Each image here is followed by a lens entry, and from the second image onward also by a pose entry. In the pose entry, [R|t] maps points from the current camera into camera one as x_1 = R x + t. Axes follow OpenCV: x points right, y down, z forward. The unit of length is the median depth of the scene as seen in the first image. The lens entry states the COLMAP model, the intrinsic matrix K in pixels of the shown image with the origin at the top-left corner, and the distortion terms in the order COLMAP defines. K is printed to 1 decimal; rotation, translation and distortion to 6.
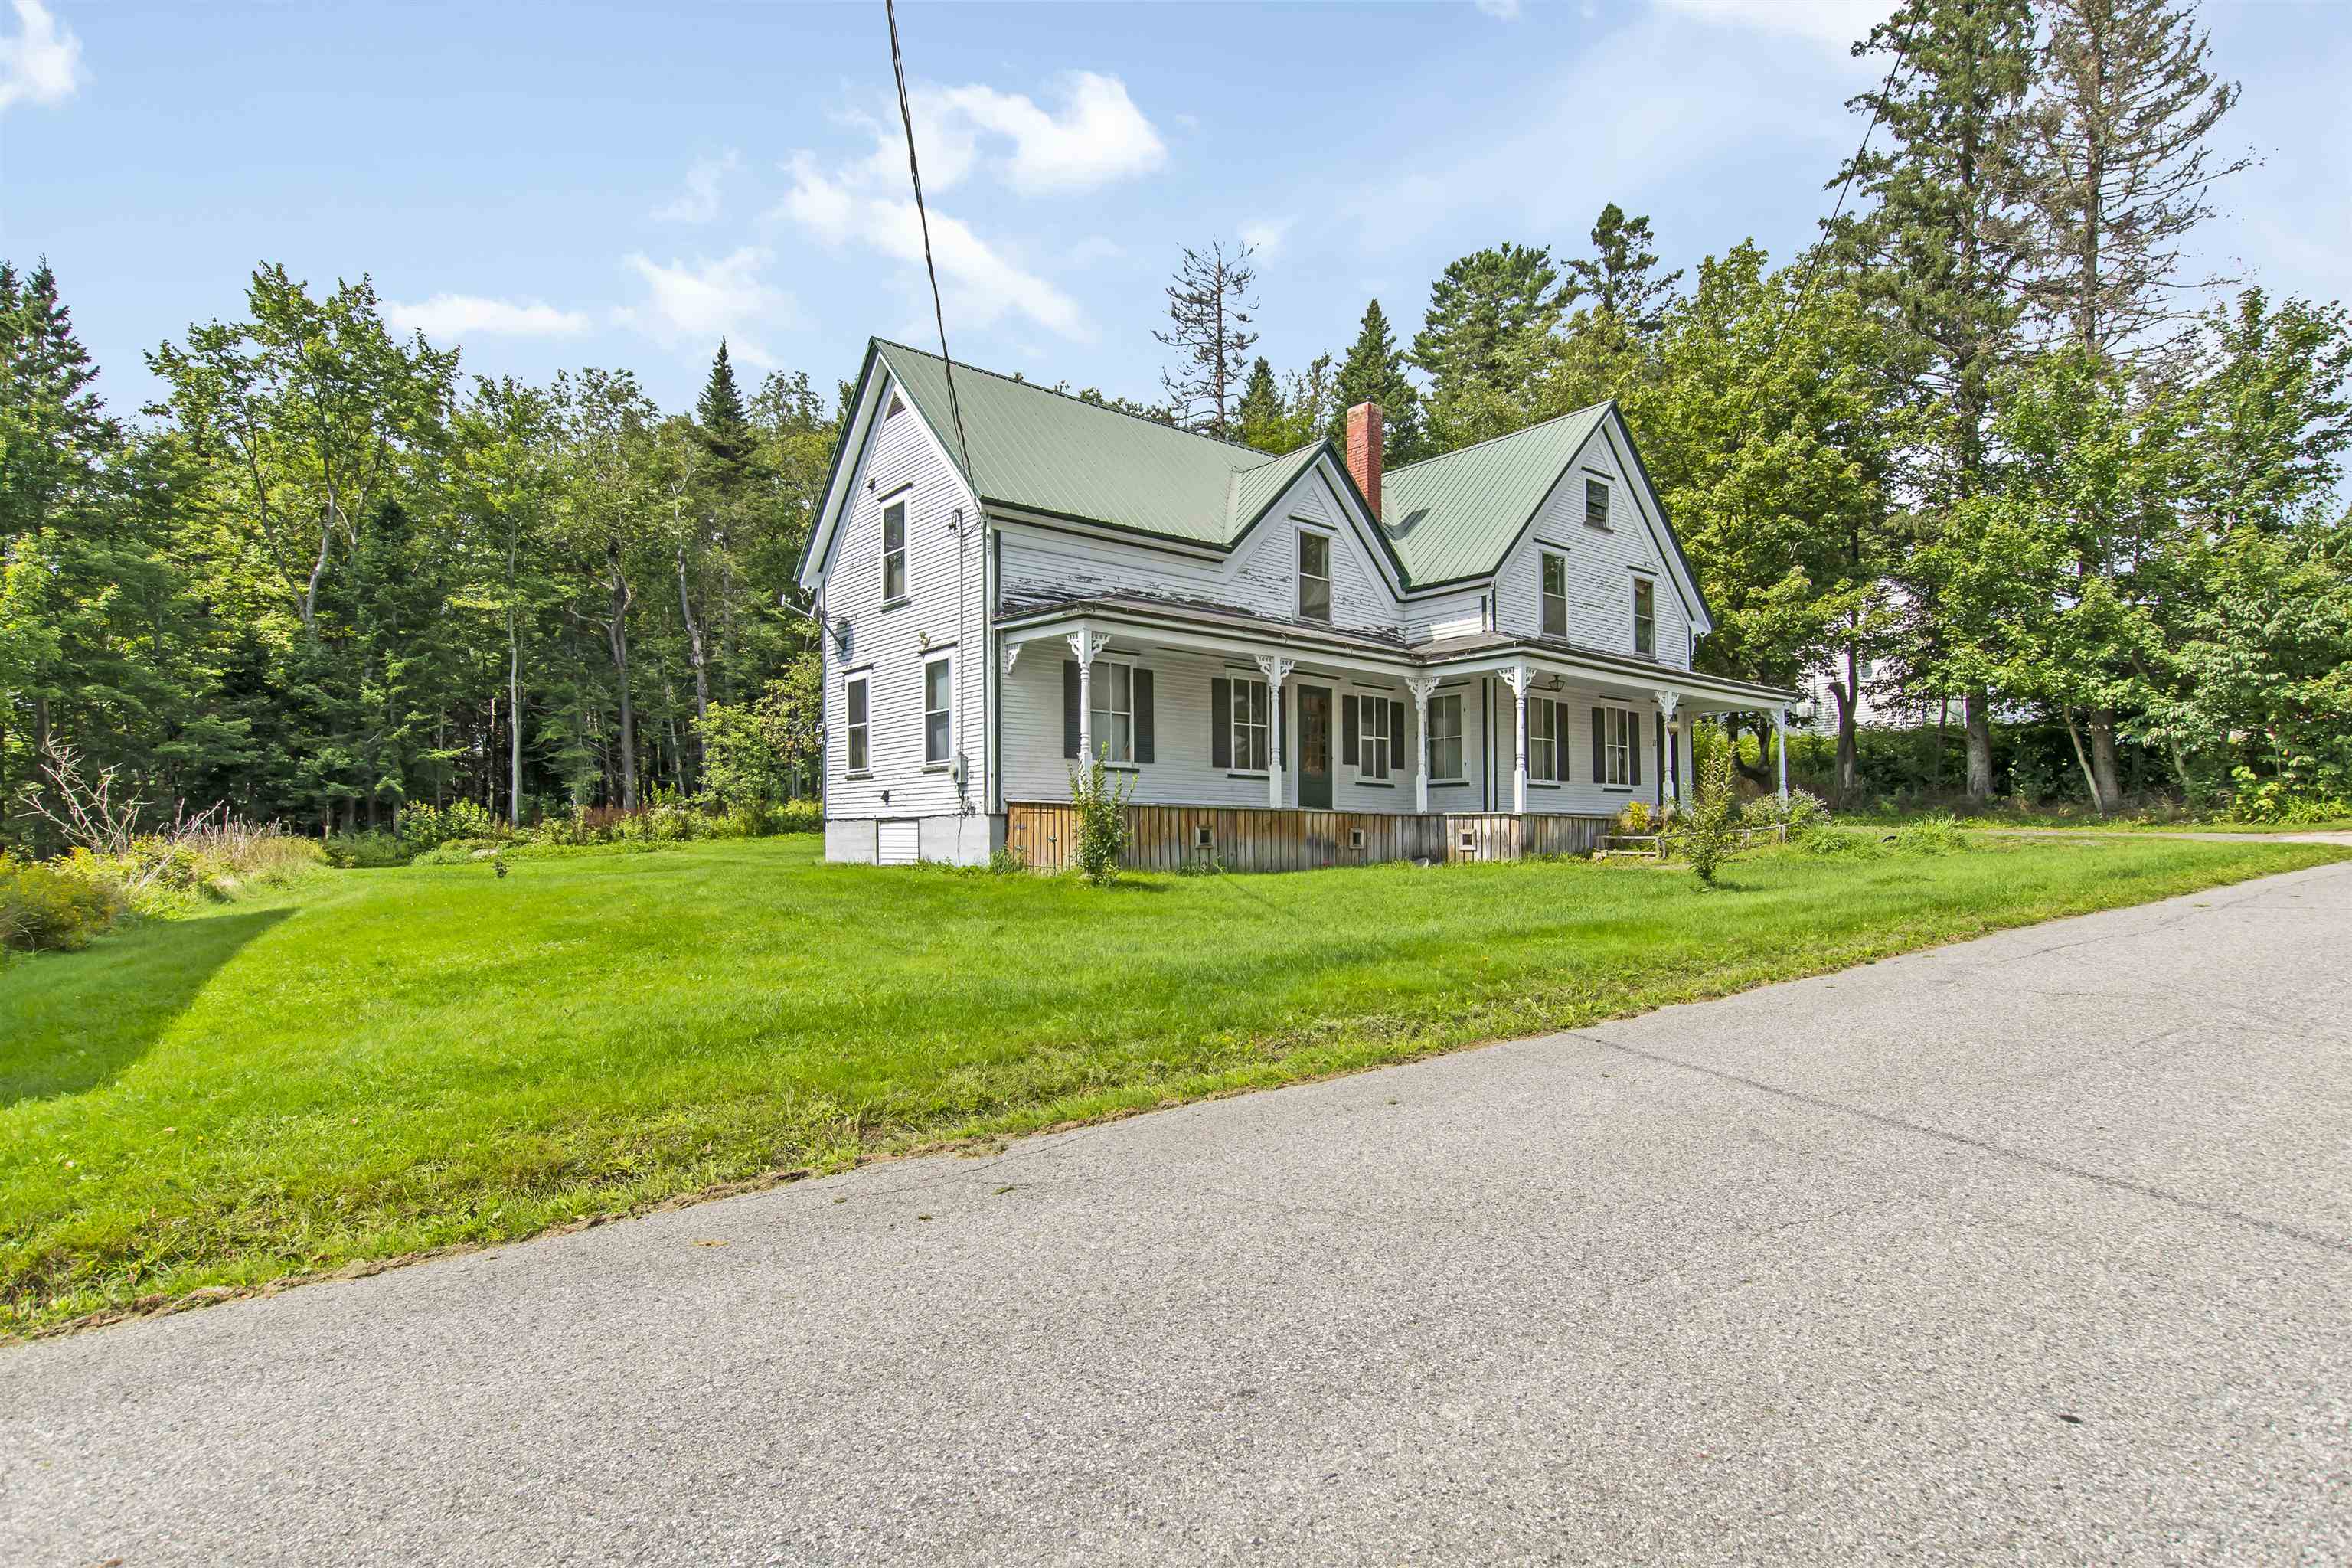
lens RADIAL K [[1156.4, 0, 1105.2], [0, 1156.4, 838.2], [0, 0, 1]] dist [0.001777, -0.002910]
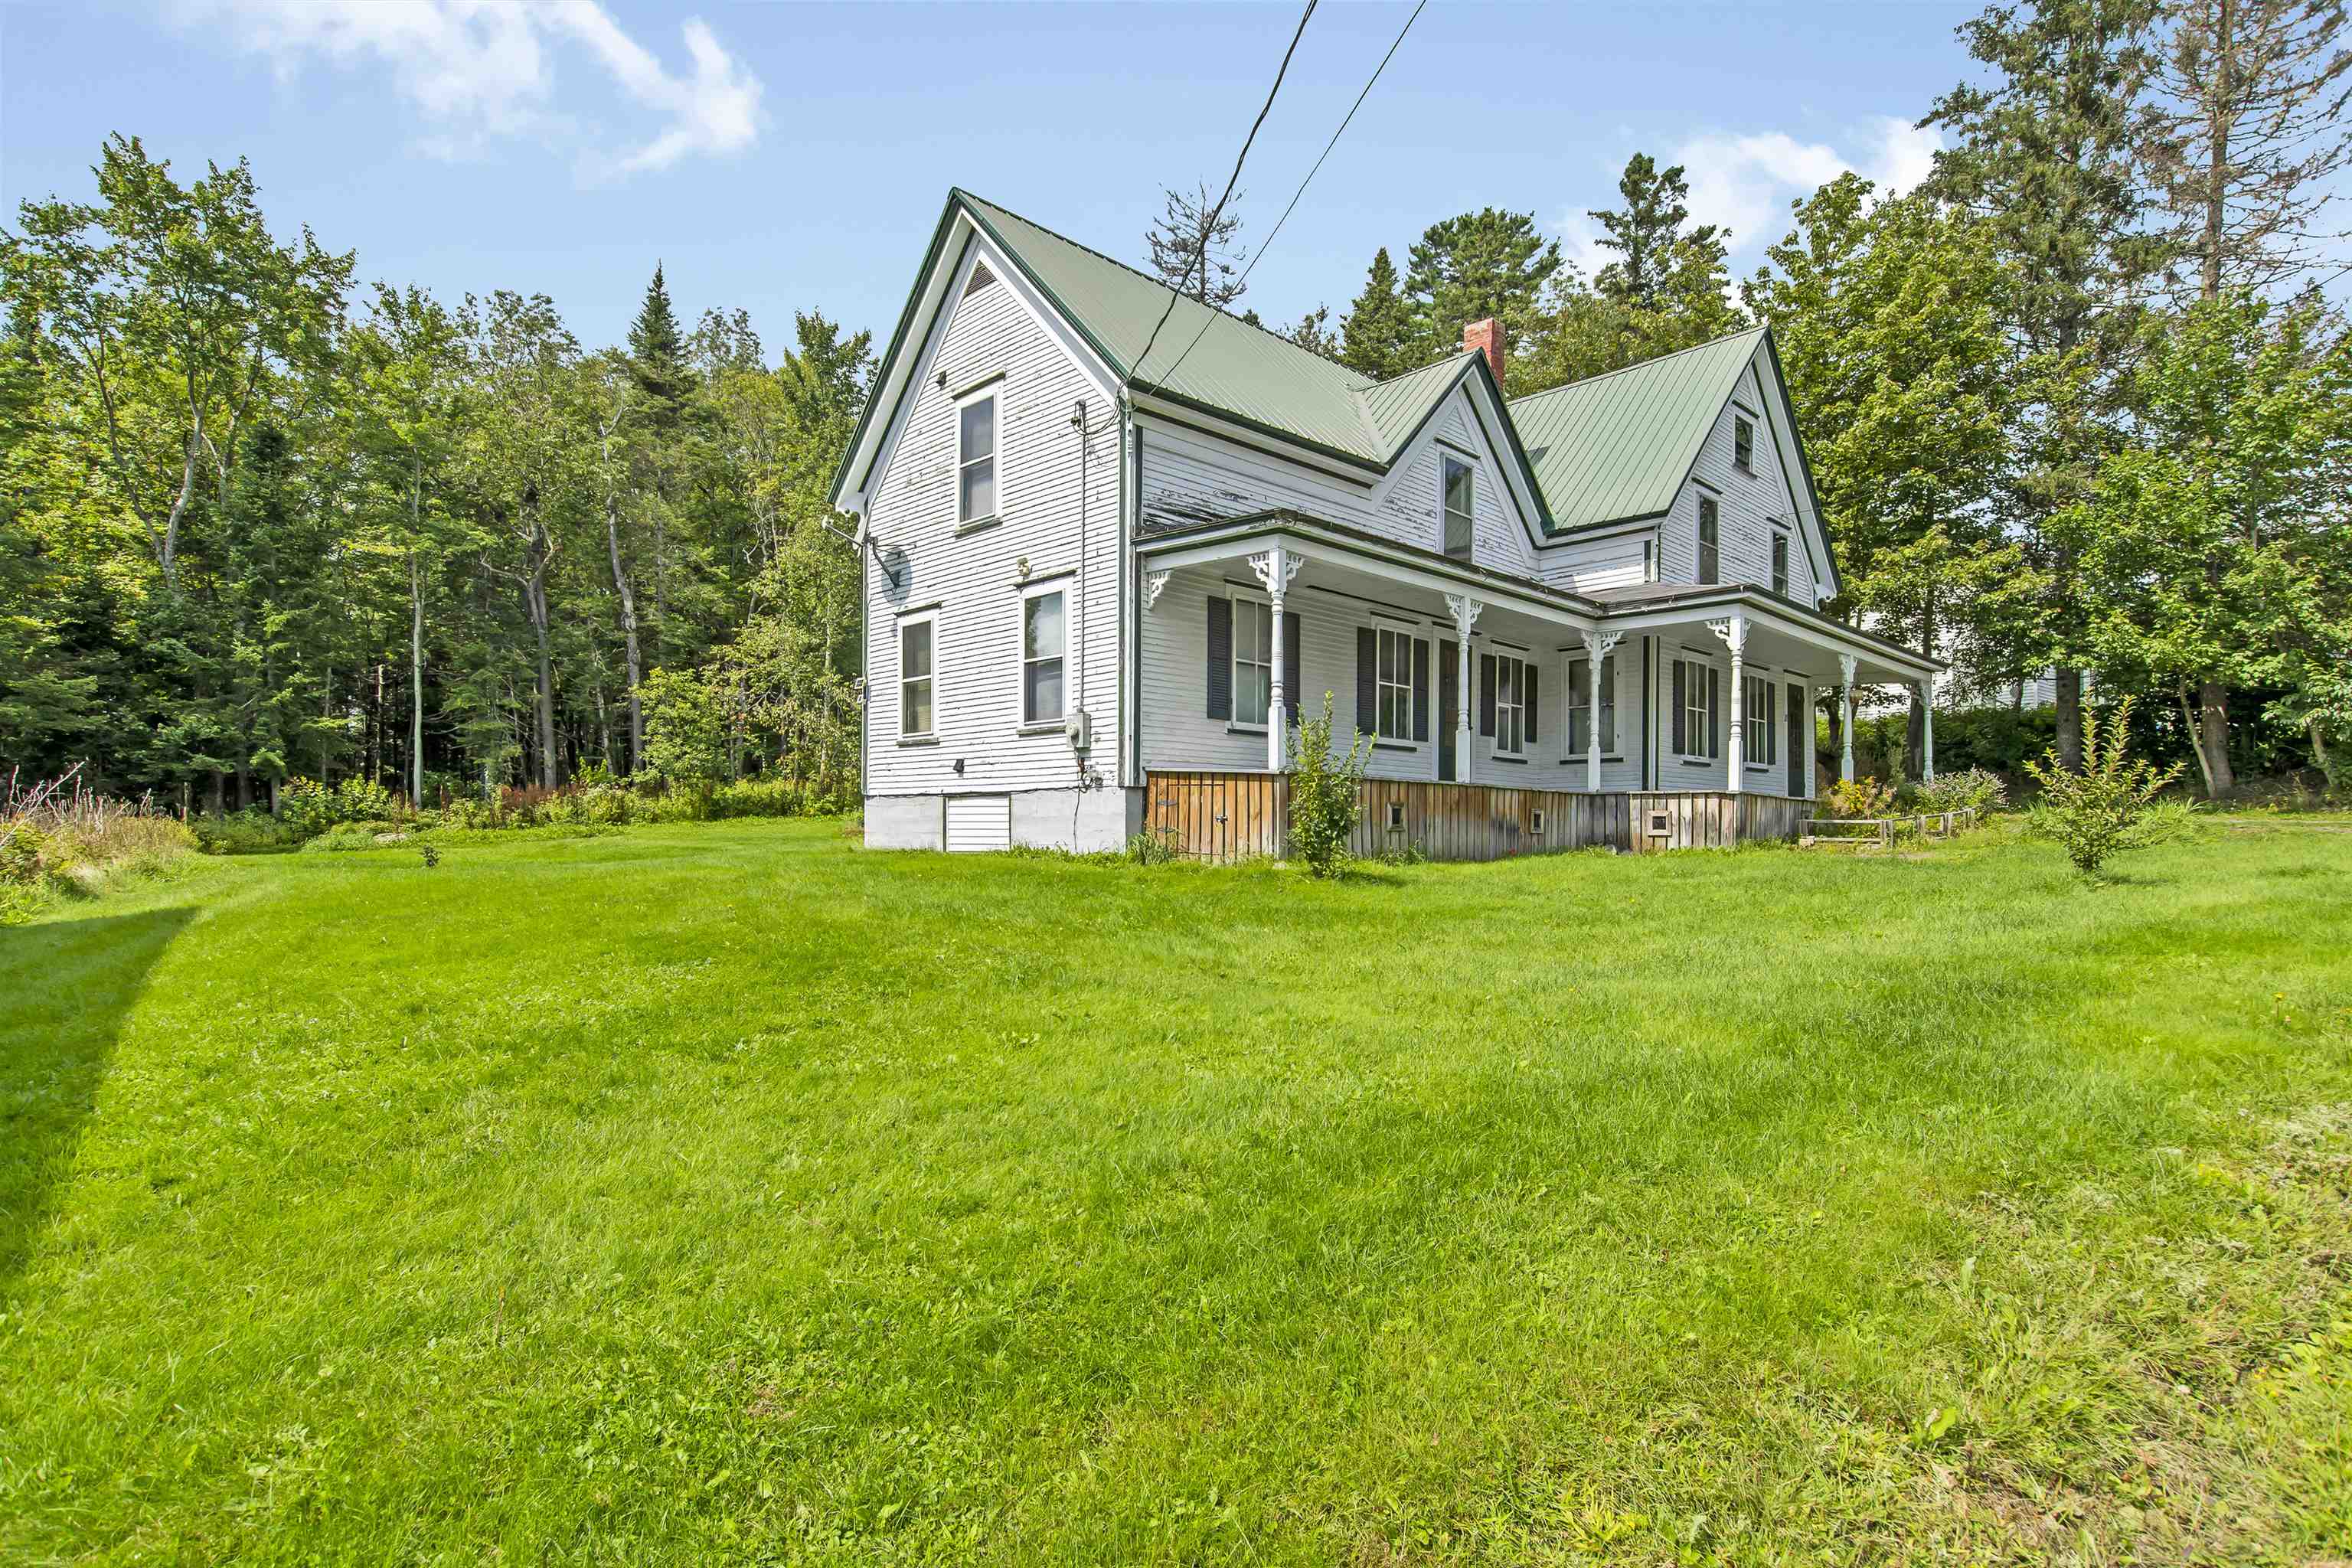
lens RADIAL K [[1156.4, 0, 1092.3], [0, 1156.4, 831.1], [0, 0, 1]] dist [0.001777, -0.002910]
pose [[0.996401, 0.004354, 0.084658, -0.118253], [-0.004569, 0.999987, 0.002339, 0.004813], [-0.084647, -0.002717, 0.996407, 0.135124]]
